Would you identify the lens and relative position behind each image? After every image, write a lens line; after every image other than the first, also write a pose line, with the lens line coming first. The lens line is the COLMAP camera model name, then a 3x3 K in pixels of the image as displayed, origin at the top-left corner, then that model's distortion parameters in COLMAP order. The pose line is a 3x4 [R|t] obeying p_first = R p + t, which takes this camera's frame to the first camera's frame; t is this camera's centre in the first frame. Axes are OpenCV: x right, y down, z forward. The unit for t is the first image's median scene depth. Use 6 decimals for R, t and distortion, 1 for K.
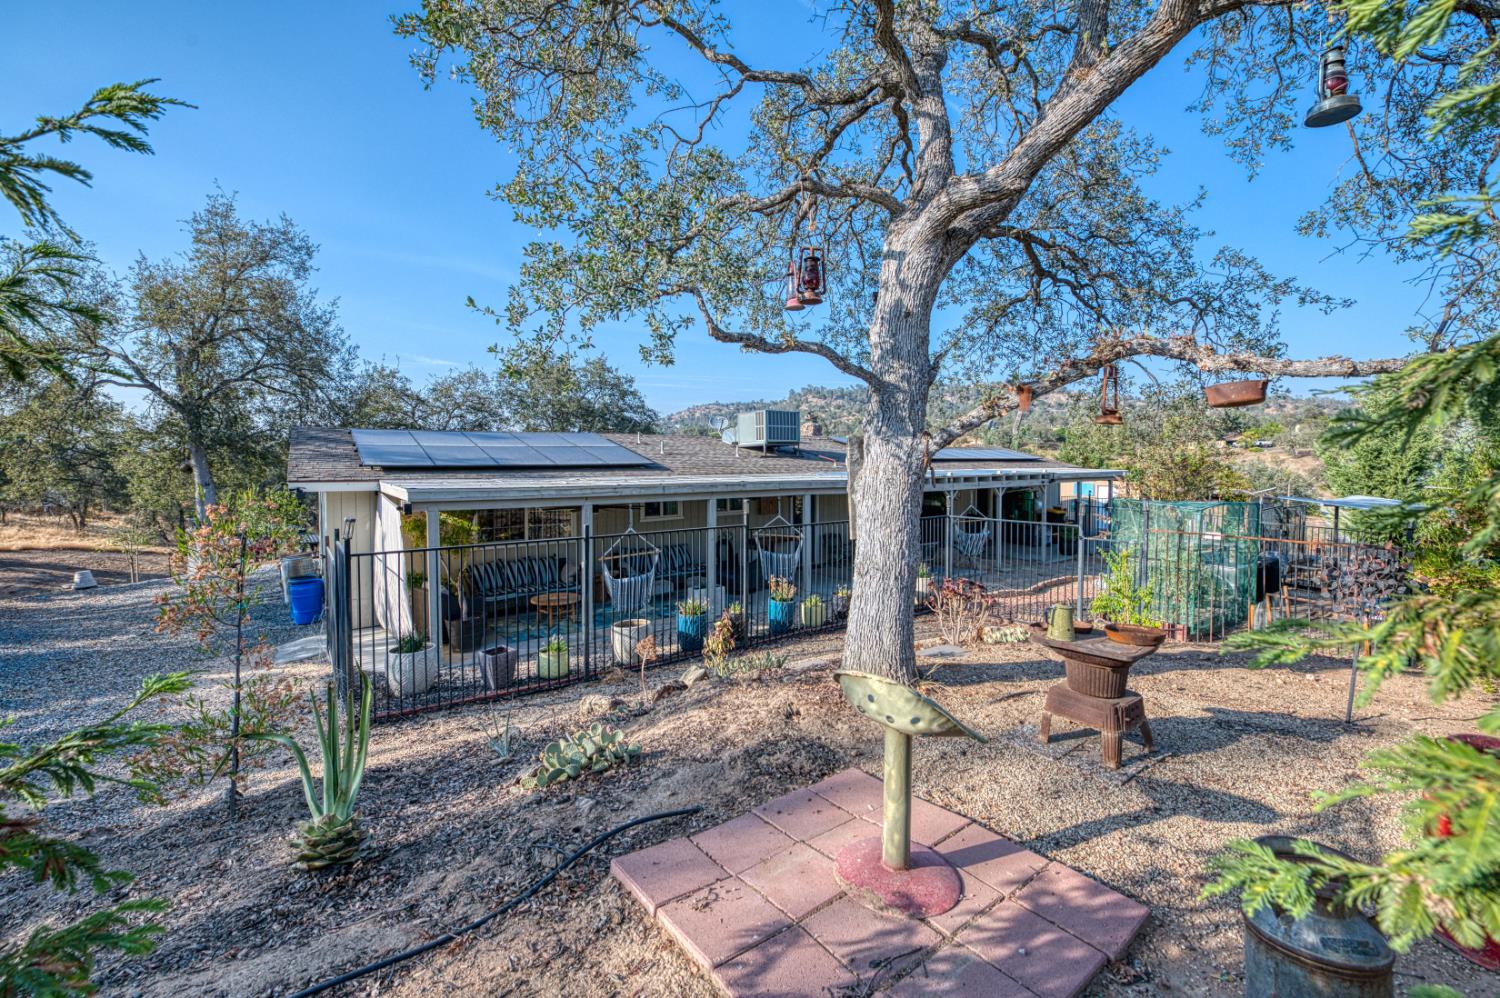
lens RADIAL K [[607.4, 0, 751.8], [0, 607.4, 500.7], [0, 0, 1]] dist [-0.021519, -0.000400]
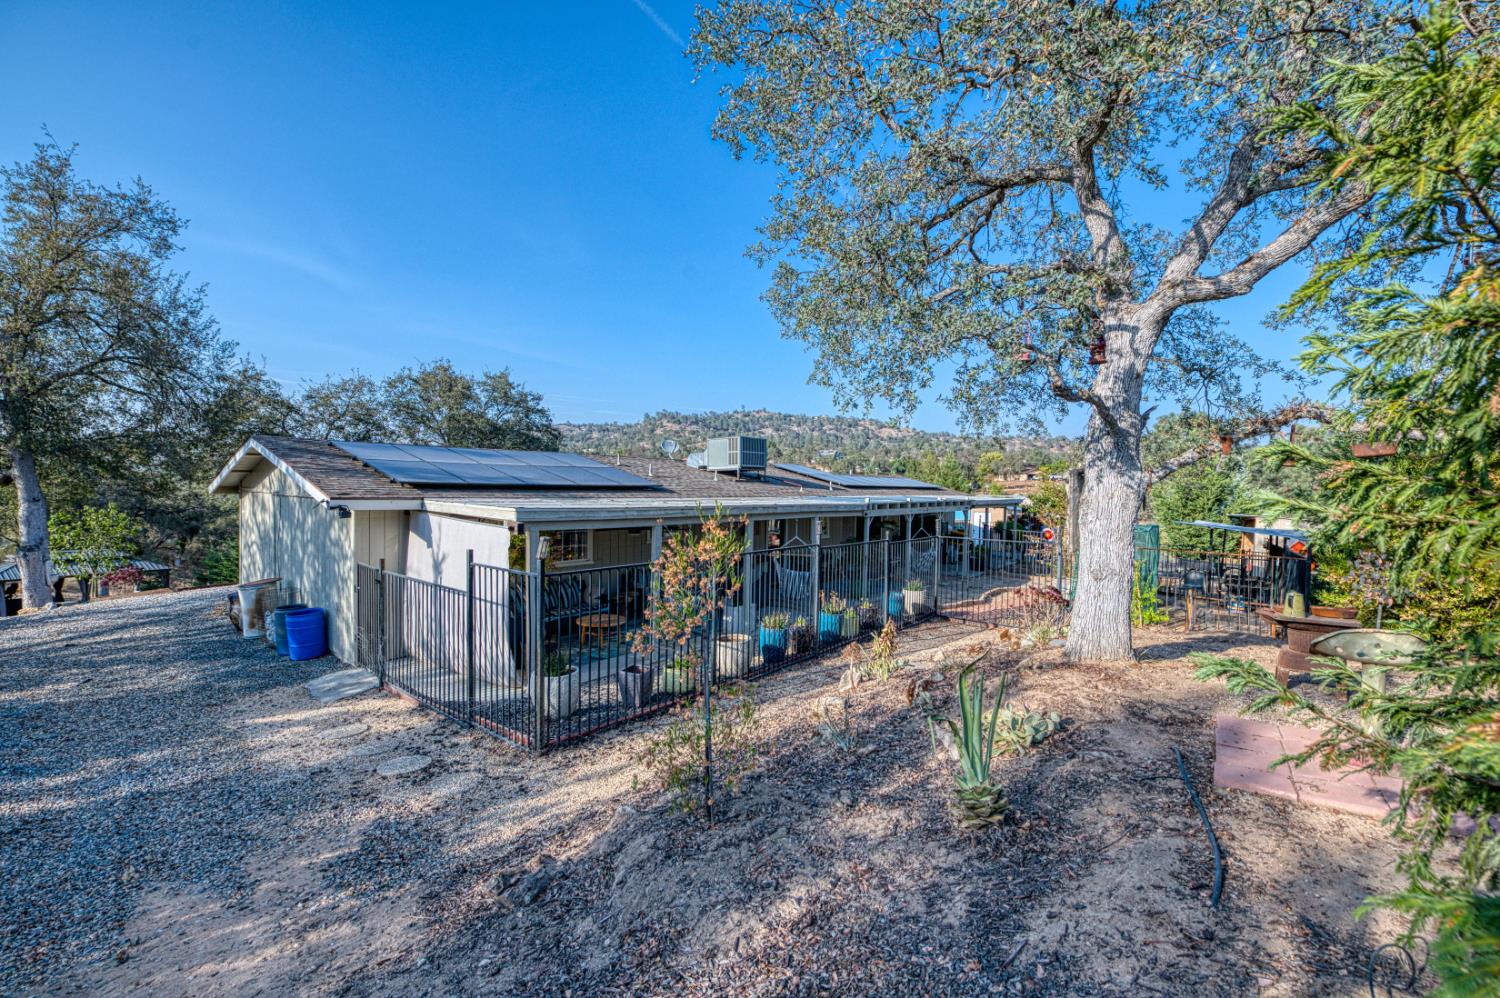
lens RADIAL K [[597.6, 0, 757.3], [0, 597.6, 526.6], [0, 0, 1]] dist [-0.020797, -0.000408]
pose [[0.968980, 0.003013, 0.247121, -0.198446], [-0.003935, 0.999987, 0.003236, 0.002765], [-0.247108, -0.004108, 0.968979, -0.005229]]
